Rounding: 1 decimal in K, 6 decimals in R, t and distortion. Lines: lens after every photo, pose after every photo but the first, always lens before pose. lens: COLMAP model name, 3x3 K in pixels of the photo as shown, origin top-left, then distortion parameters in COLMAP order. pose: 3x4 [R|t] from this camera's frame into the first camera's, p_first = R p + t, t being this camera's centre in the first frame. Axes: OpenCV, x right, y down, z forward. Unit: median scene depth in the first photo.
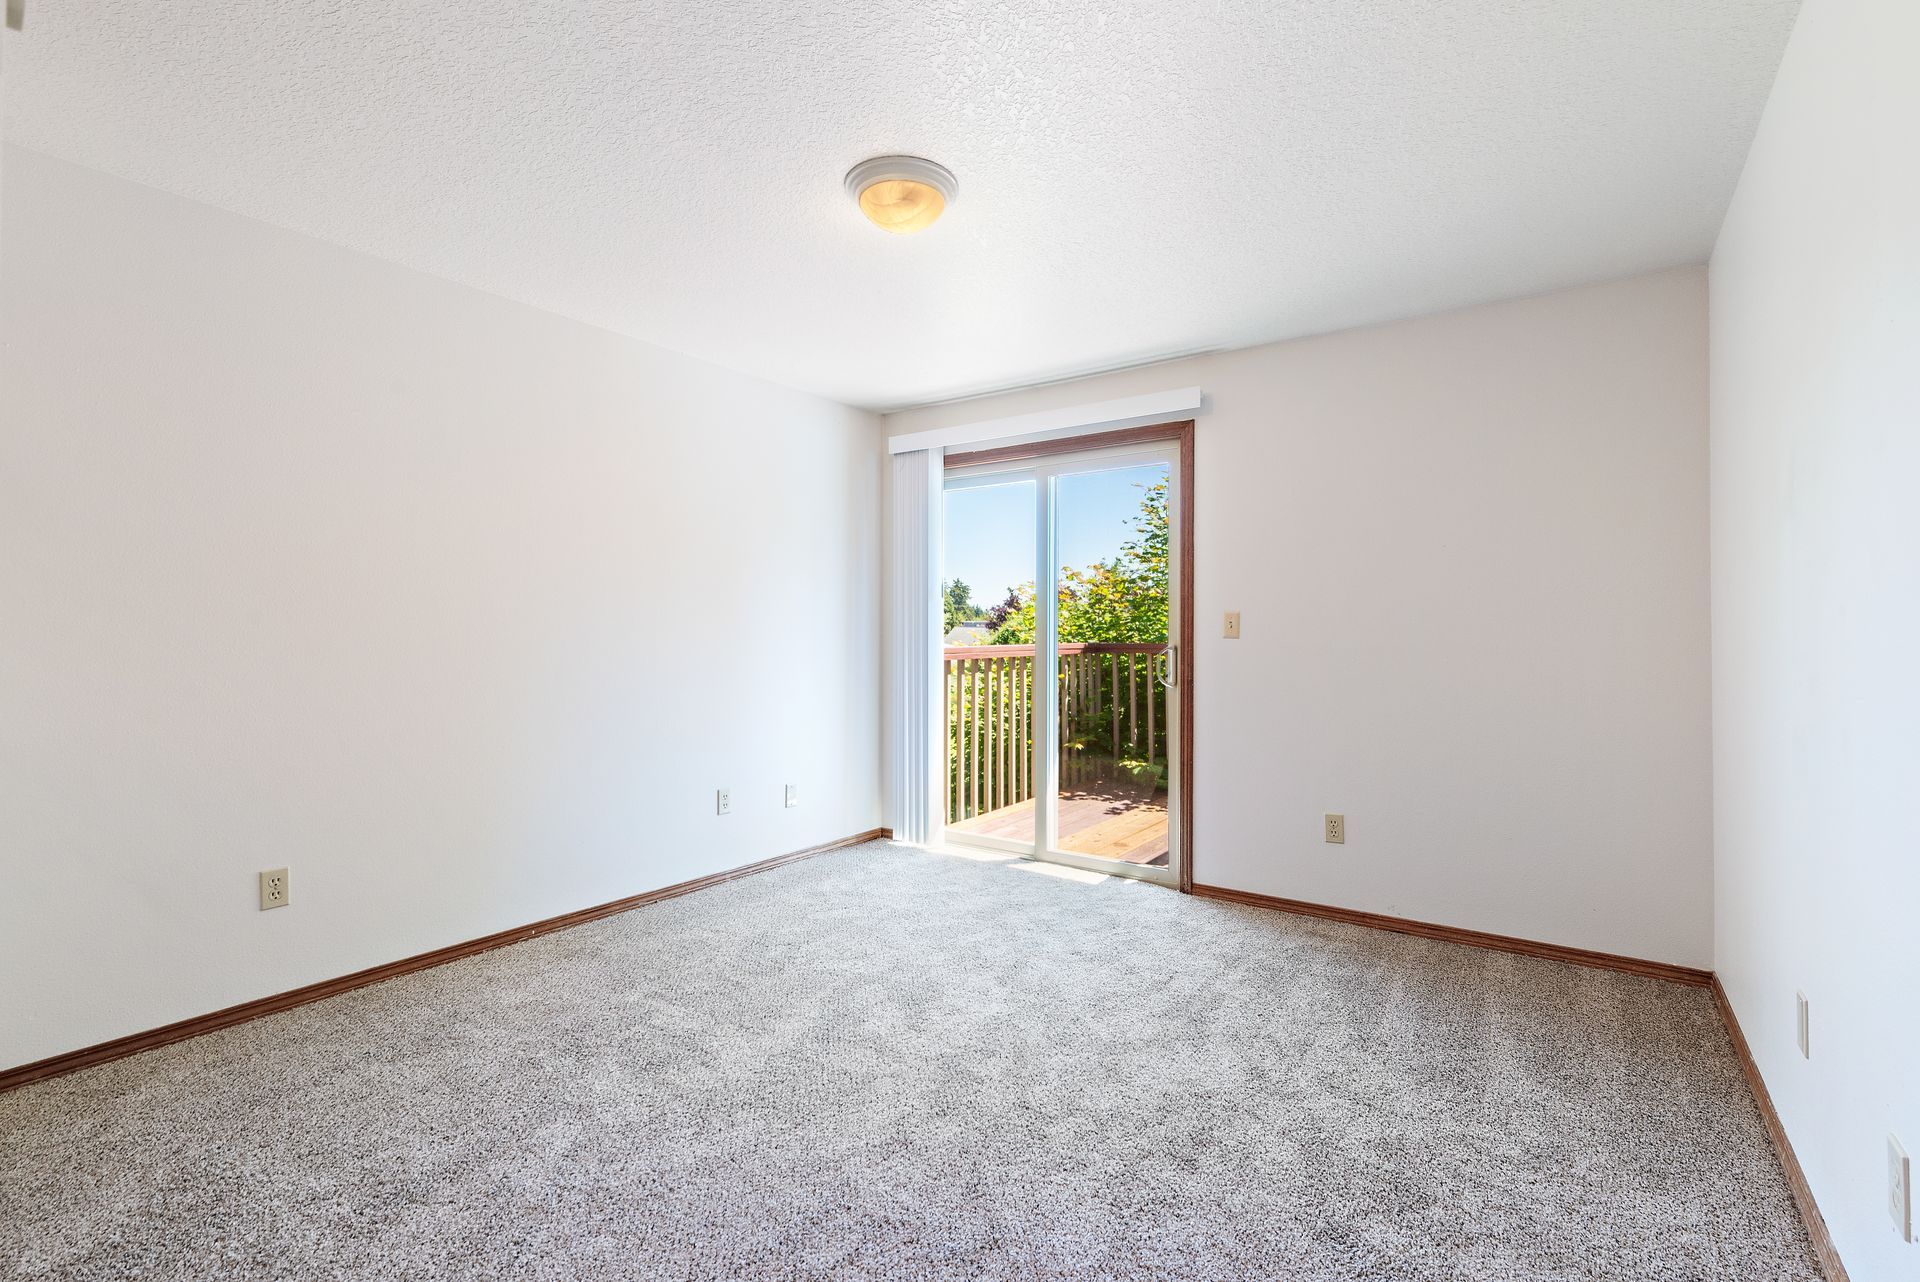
lens RADIAL K [[821.0, 0, 940.9], [0, 821.0, 633.6], [0, 0, 1]] dist [0.011896, -0.000350]
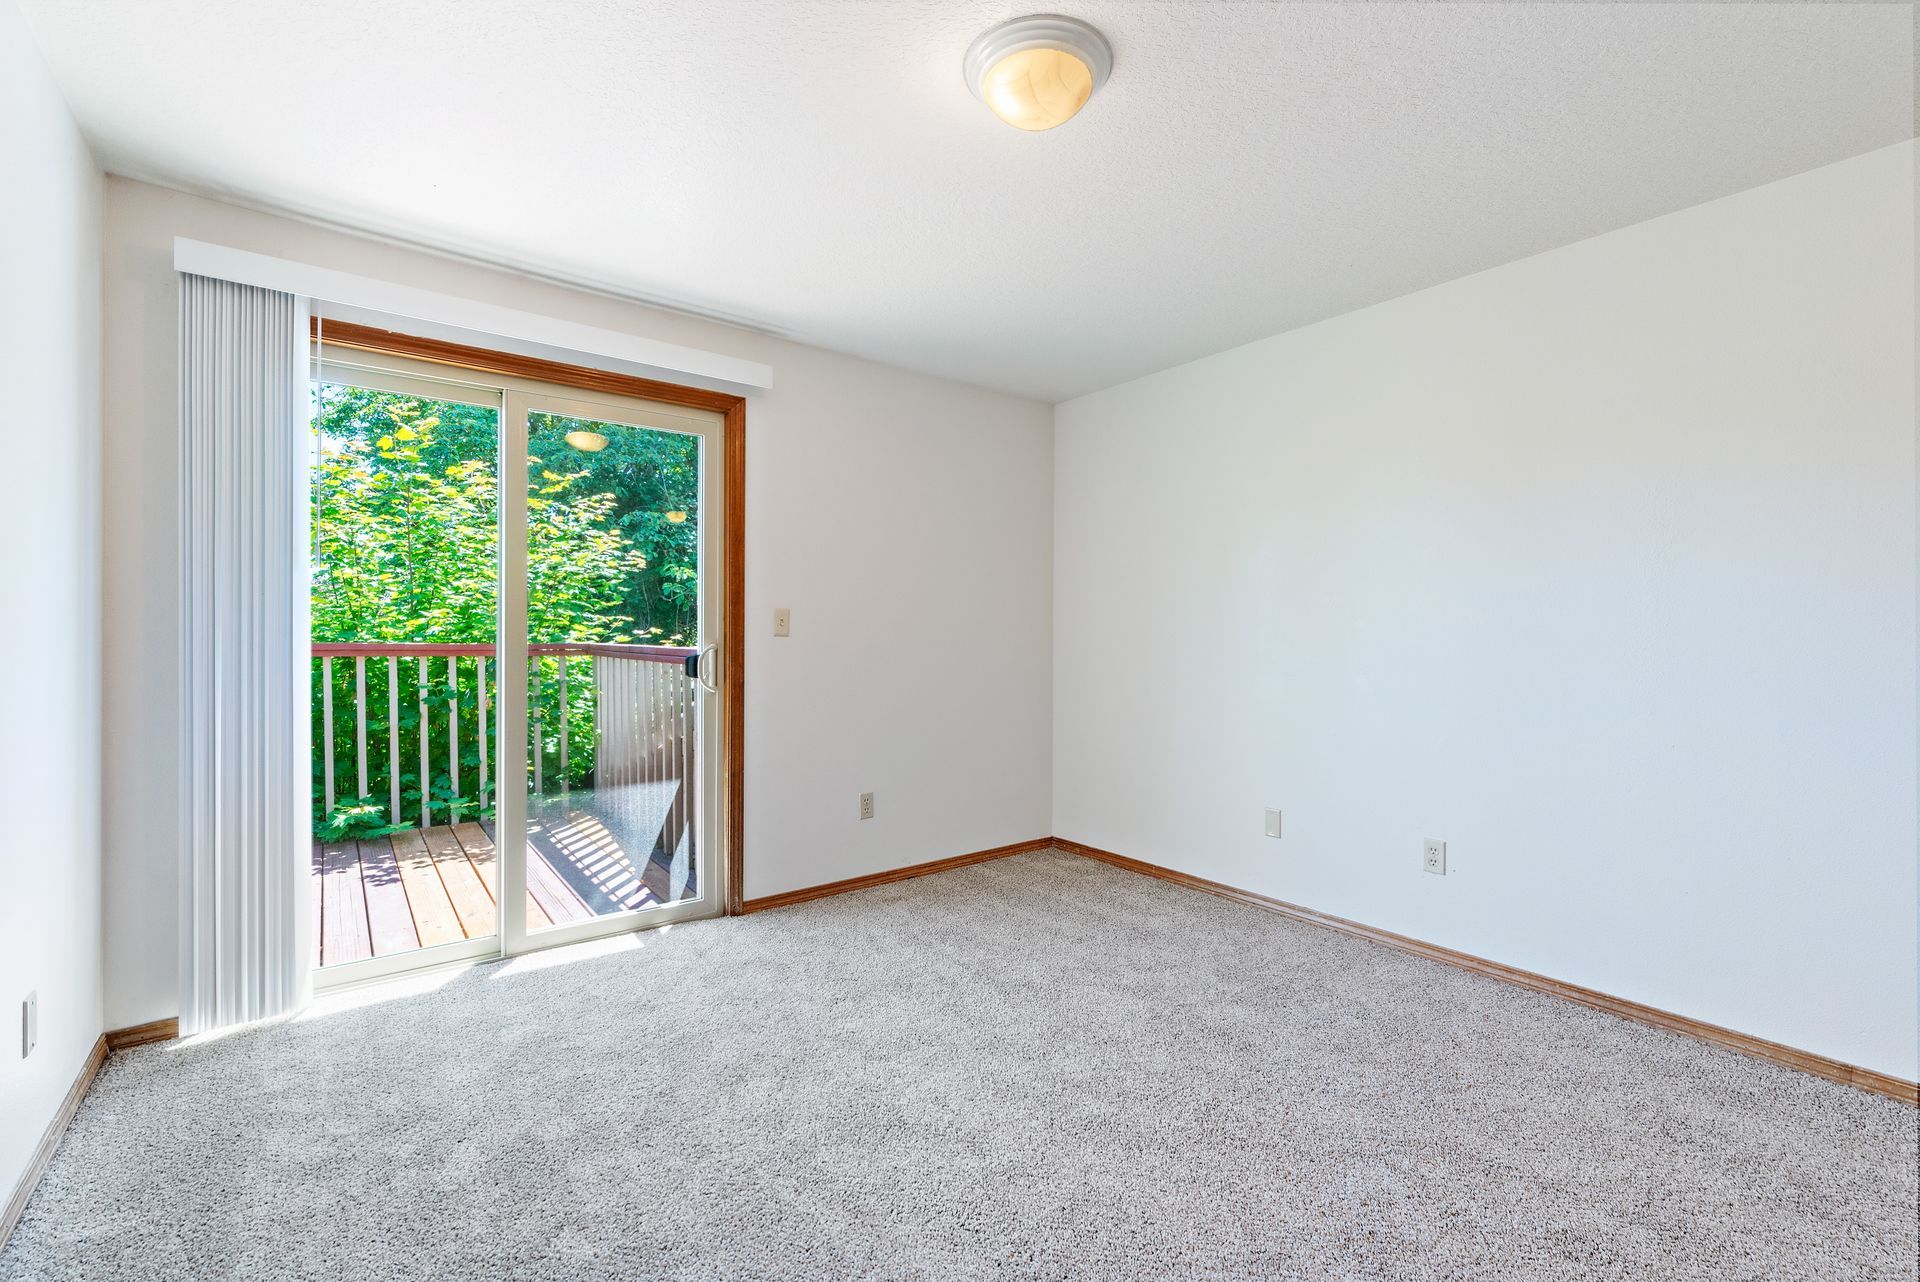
lens RADIAL K [[821.0, 0, 943.0], [0, 821.0, 639.8], [0, 0, 1]] dist [0.011896, -0.000350]
pose [[0.313997, -0.010178, 0.949369, -0.522500], [-0.002958, 0.999927, 0.011698, -0.001877], [-0.949419, -0.006481, 0.313944, 0.526024]]
